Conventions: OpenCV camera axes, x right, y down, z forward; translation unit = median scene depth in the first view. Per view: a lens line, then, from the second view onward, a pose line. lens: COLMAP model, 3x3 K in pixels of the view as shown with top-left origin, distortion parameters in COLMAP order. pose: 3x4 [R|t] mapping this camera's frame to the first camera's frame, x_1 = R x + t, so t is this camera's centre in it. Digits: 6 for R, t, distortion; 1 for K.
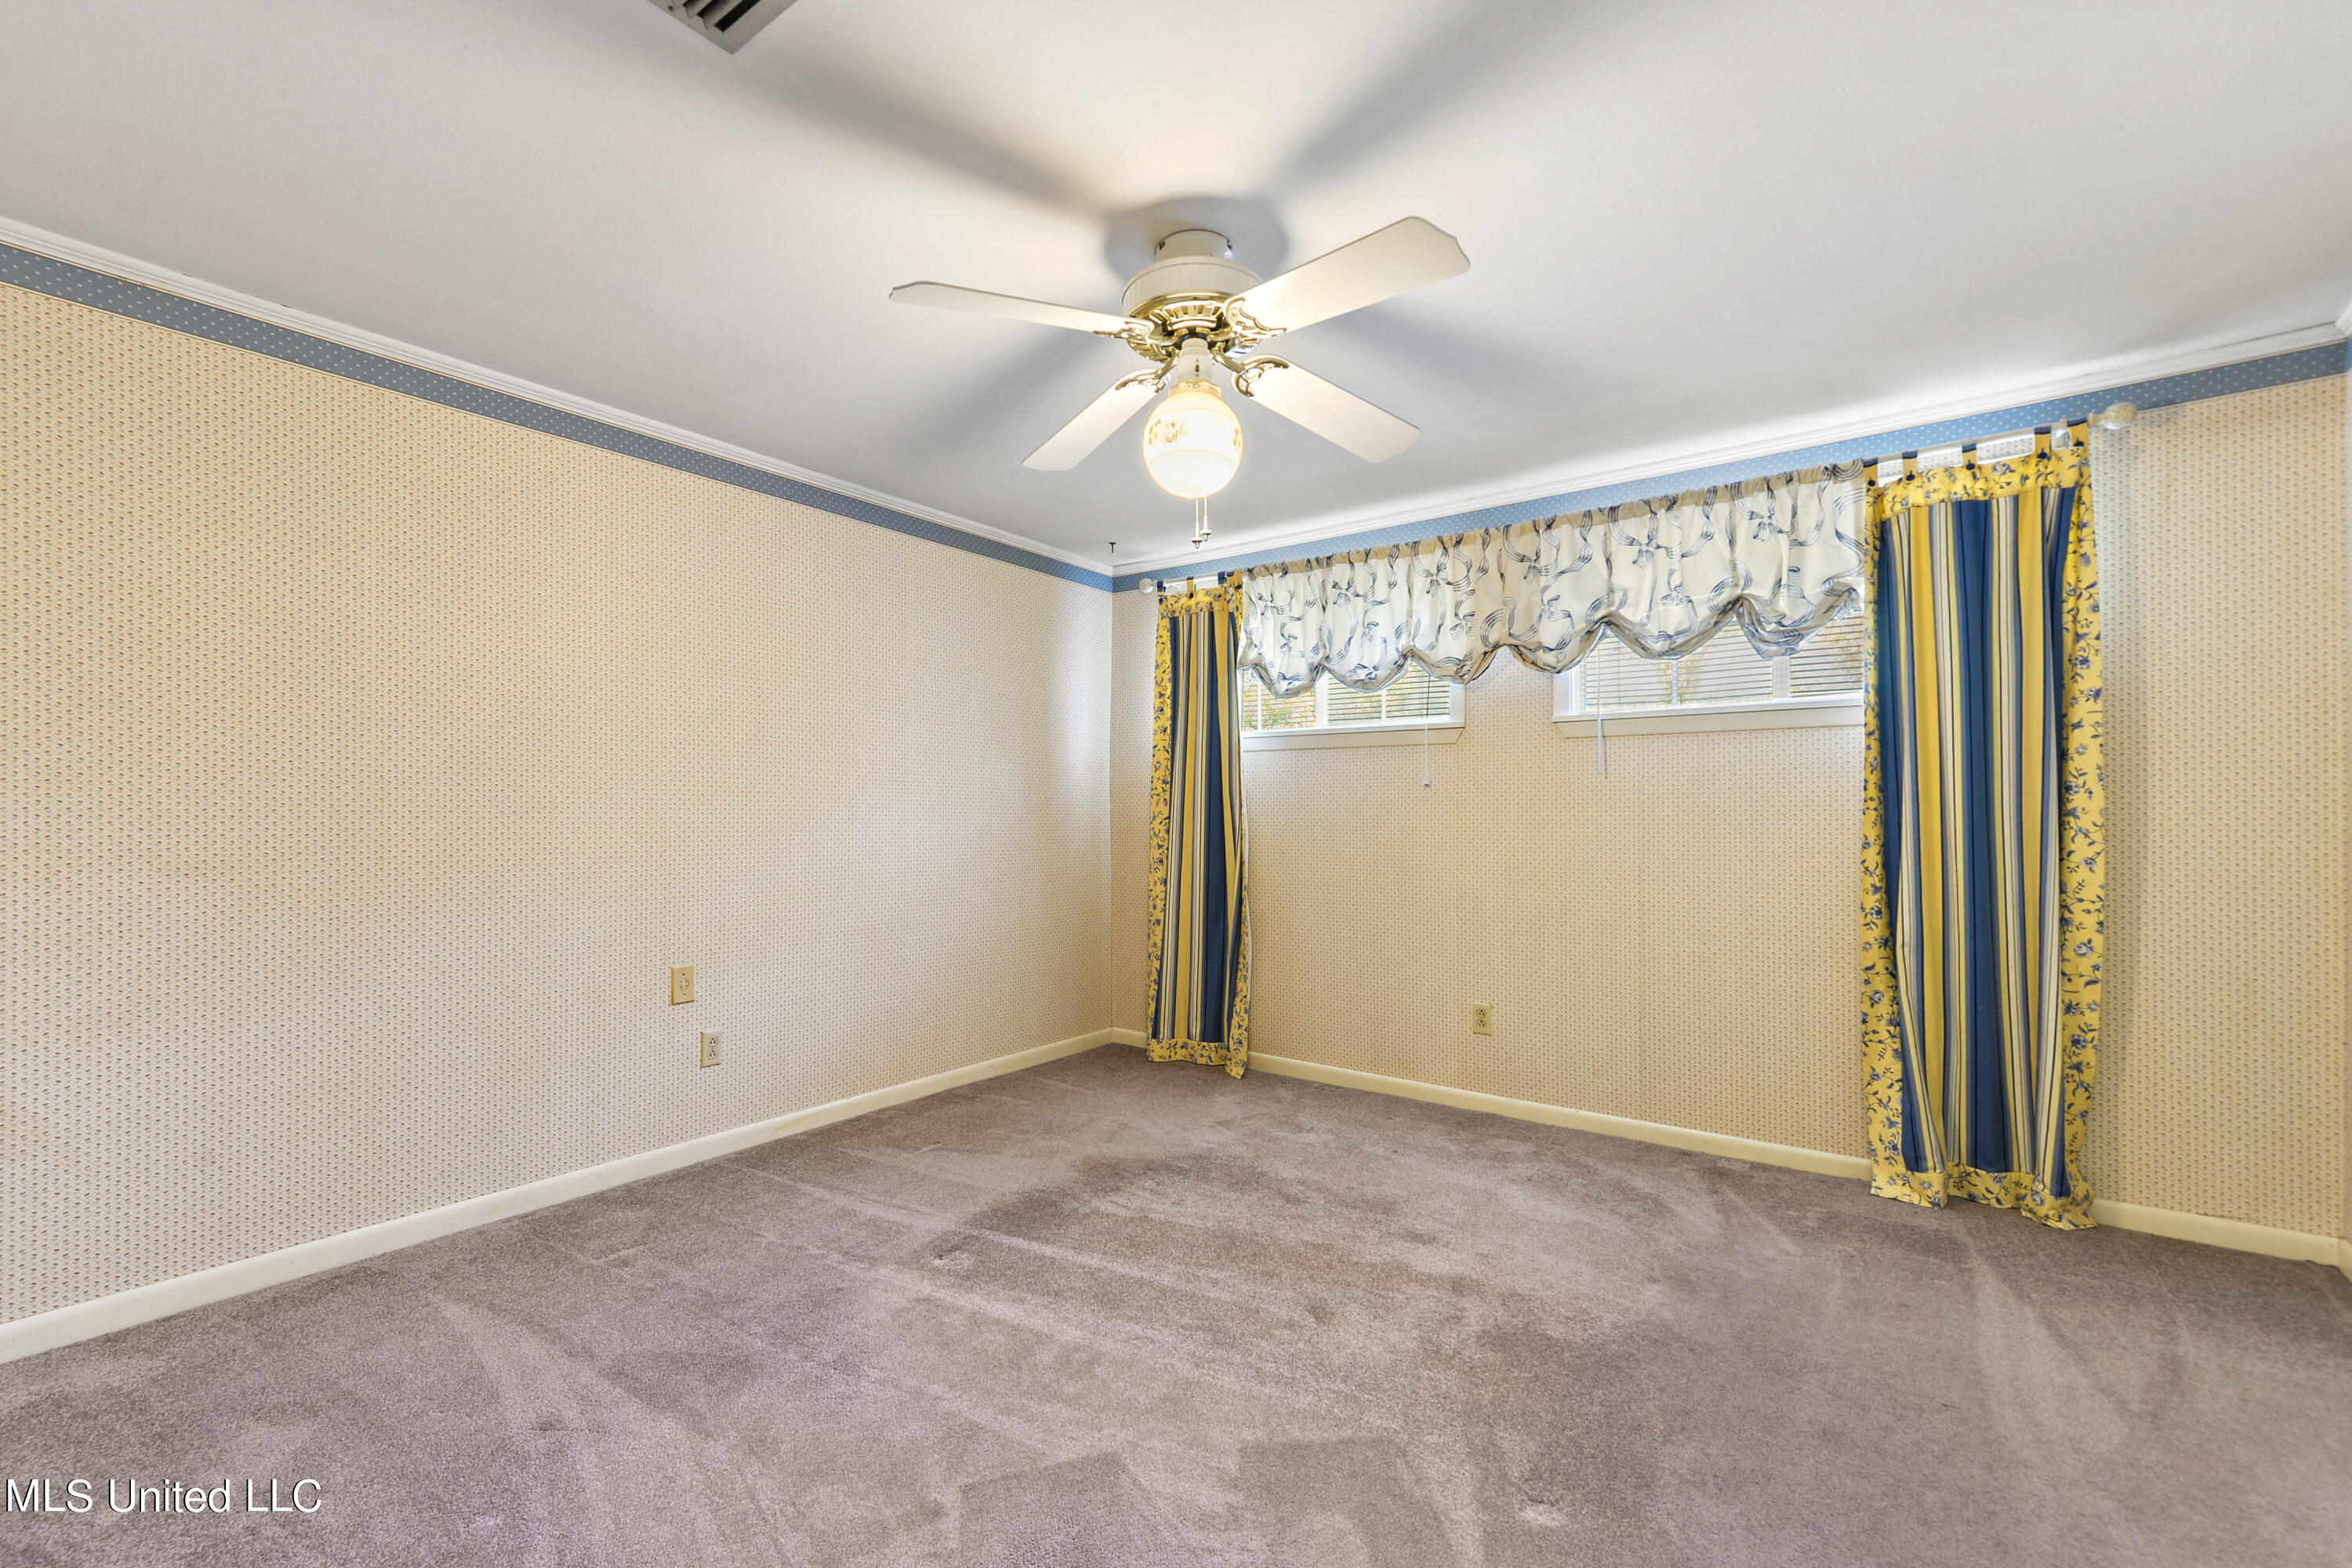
lens RADIAL K [[980.9, 0, 1172.5], [0, 980.9, 872.5], [0, 0, 1]] dist [0.000157, -0.000210]
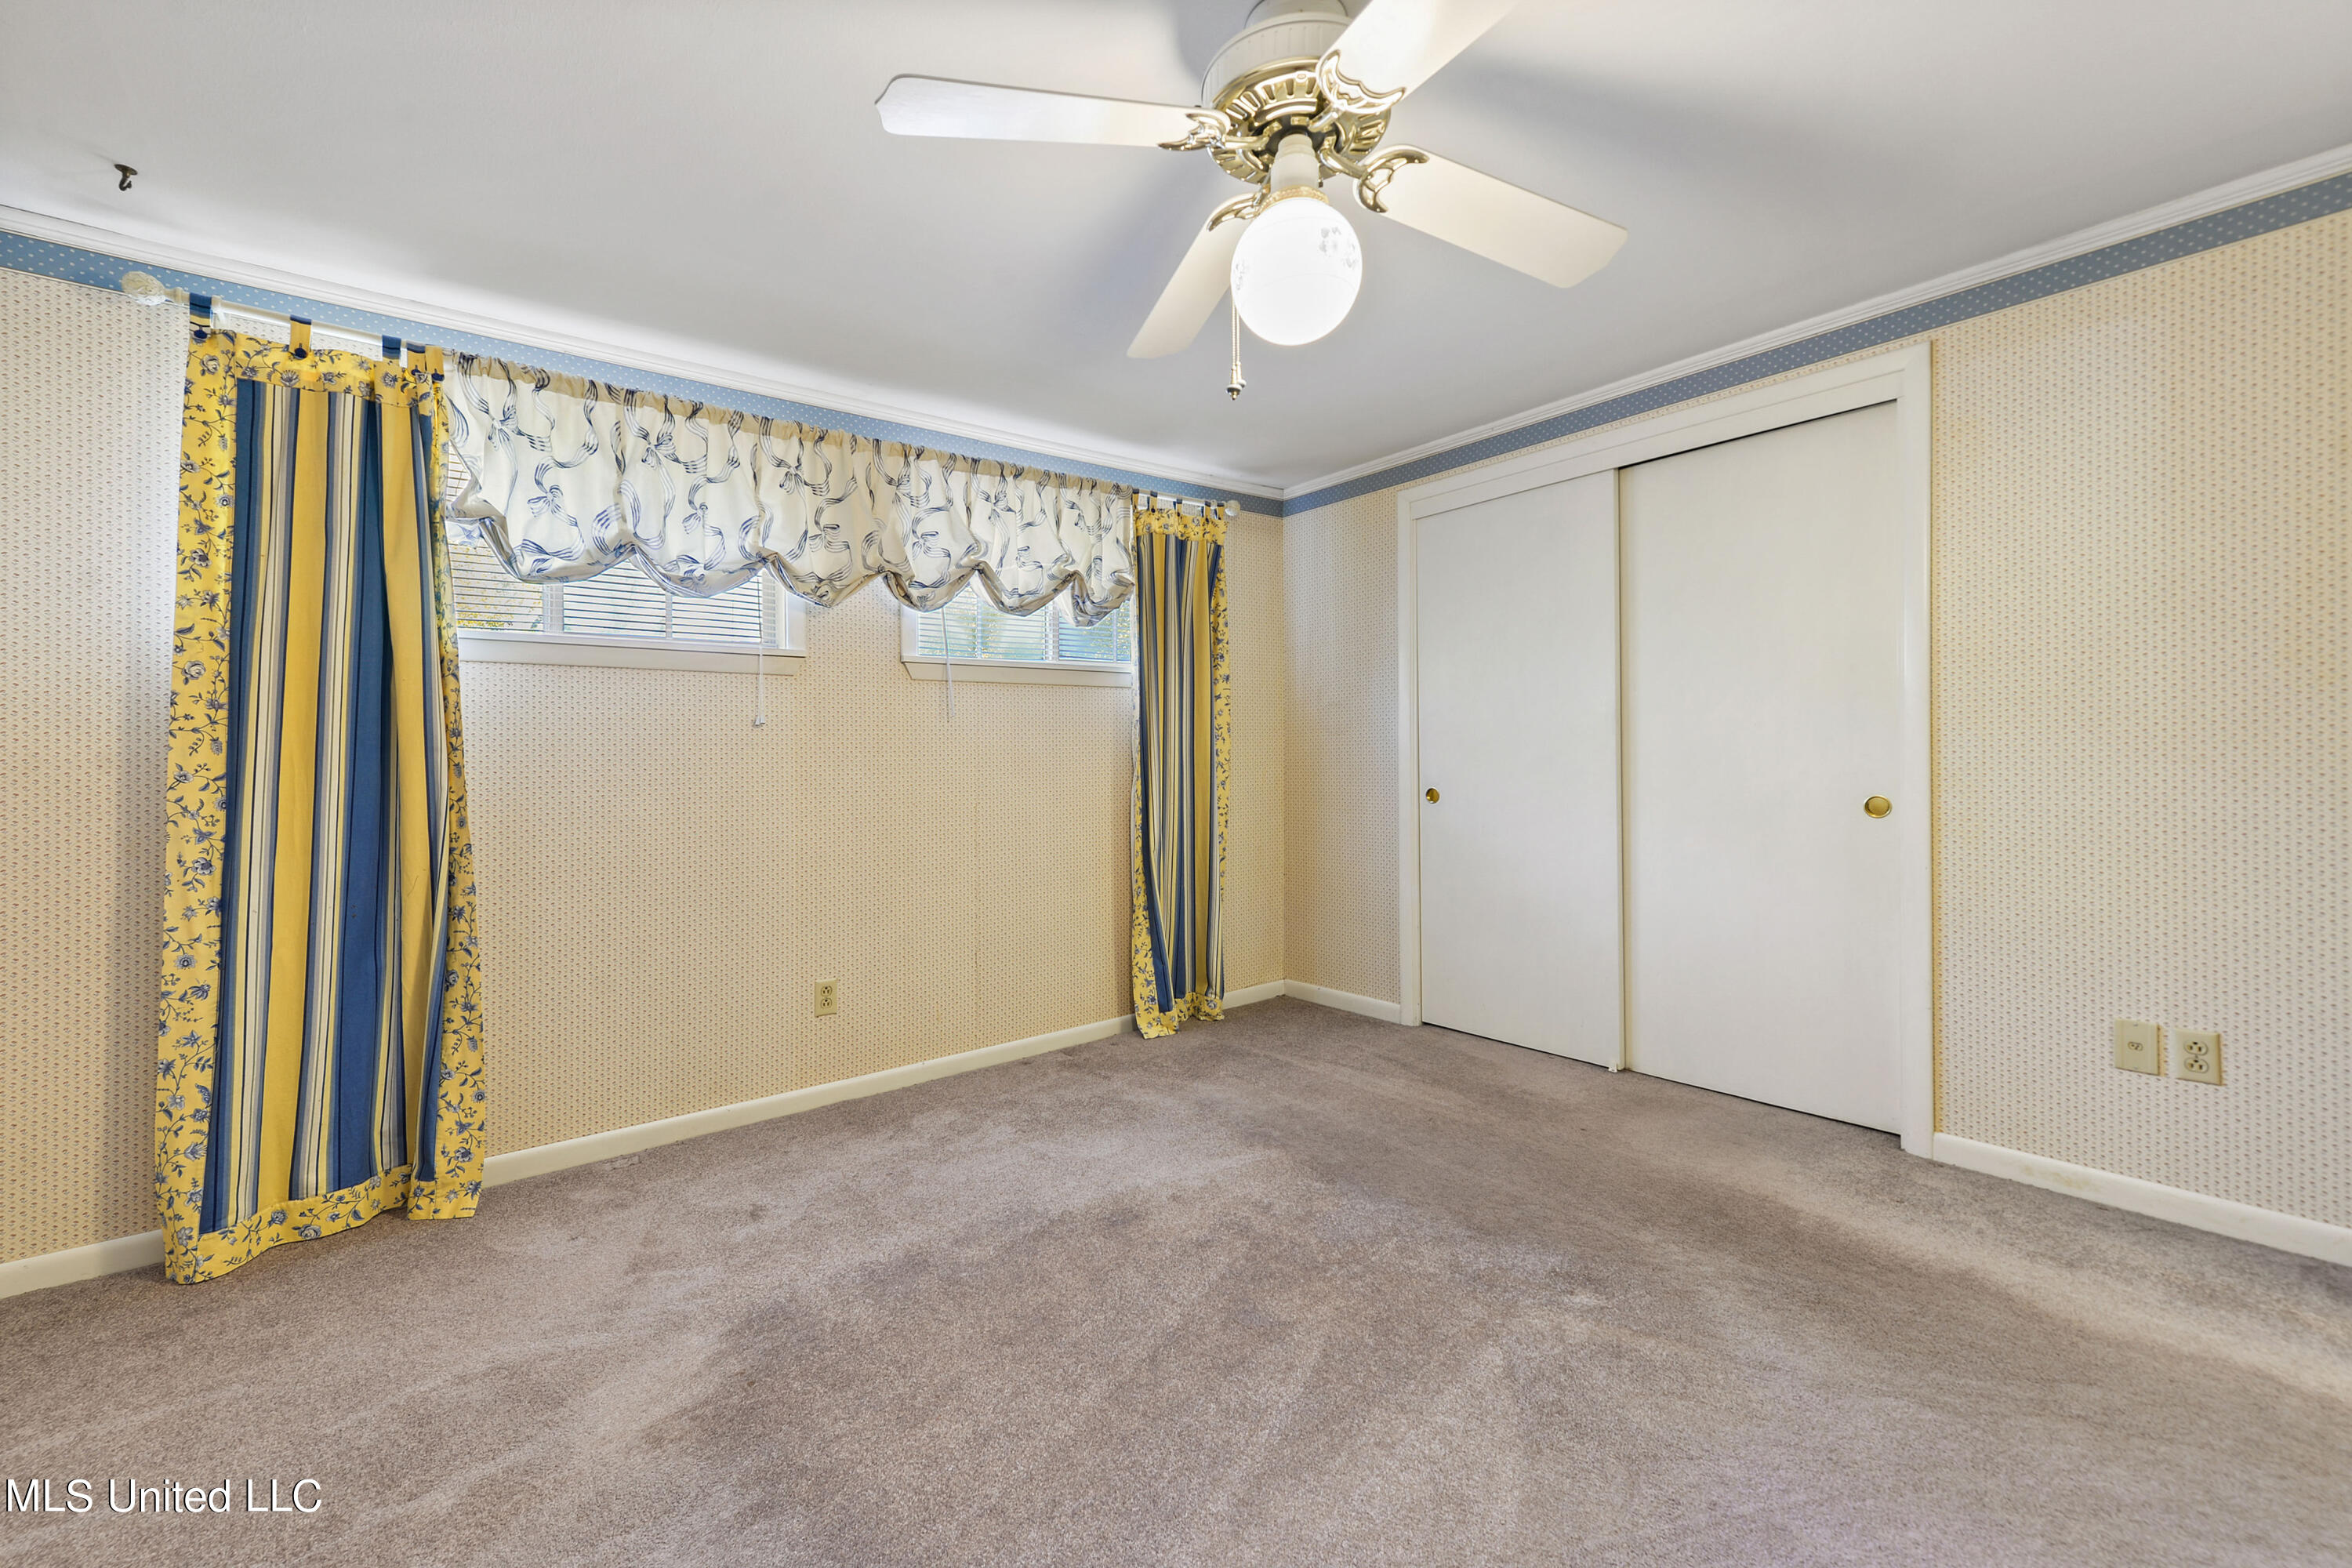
lens RADIAL K [[956.0, 0, 1158.7], [0, 956.0, 786.0], [0, 0, 1]] dist [0.001903, -0.000160]
pose [[0.261826, -0.041442, 0.964225, -0.426804], [0.067863, 0.997395, 0.024440, -0.037762], [-0.962726, 0.059036, 0.263957, 0.507958]]
